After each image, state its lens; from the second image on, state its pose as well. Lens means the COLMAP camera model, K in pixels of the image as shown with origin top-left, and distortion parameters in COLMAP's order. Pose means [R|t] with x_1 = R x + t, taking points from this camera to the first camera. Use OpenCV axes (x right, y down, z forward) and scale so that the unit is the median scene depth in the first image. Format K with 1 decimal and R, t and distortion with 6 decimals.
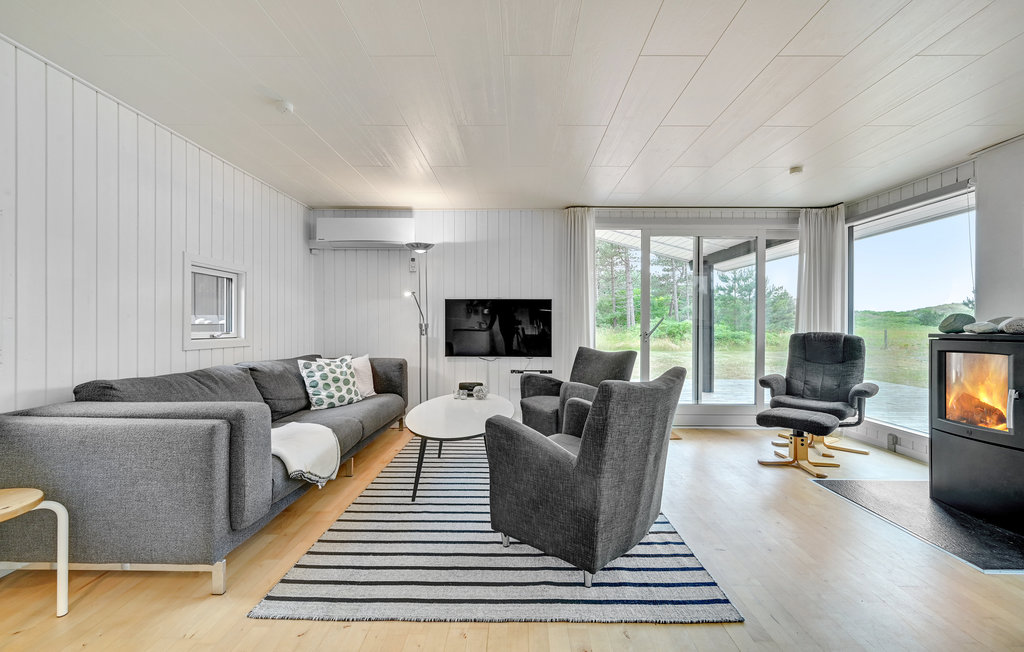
lens RADIAL K [[417.6, 0, 512.0], [0, 417.6, 326.0], [0, 0, 1]] dist [-0.000362, 0.000095]
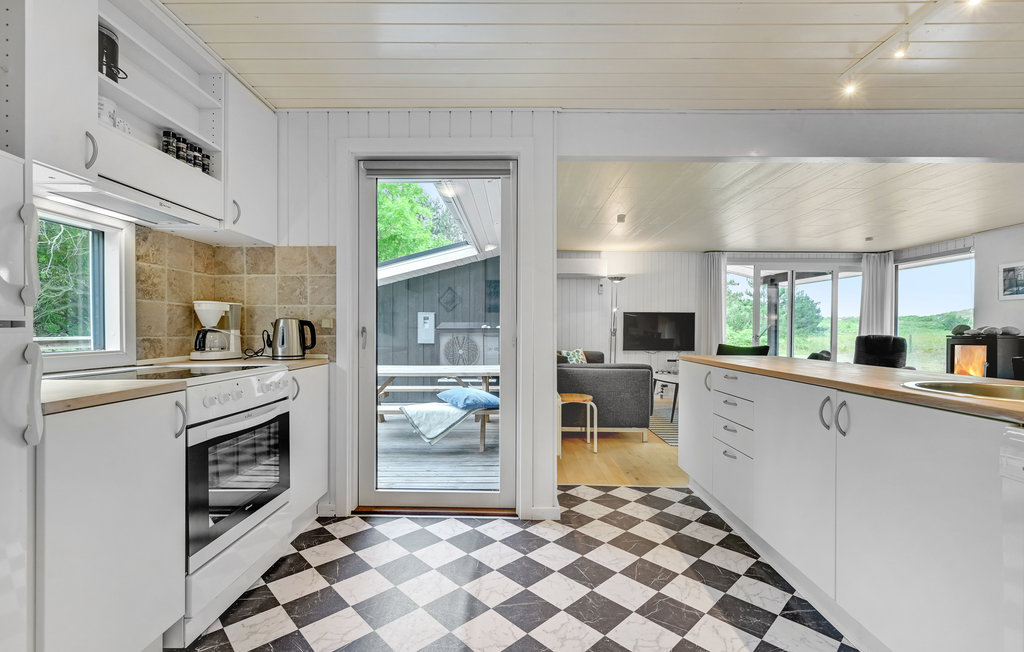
lens RADIAL K [[443.7, 0, 508.4], [0, 443.7, 333.2], [0, 0, 1]] dist [0.002776, 0.000375]
pose [[0.999996, 0.002749, -0.000985, -0.604378], [-0.002742, 0.999969, 0.007411, -0.000033], [0.001006, -0.007408, 0.999972, -0.626239]]
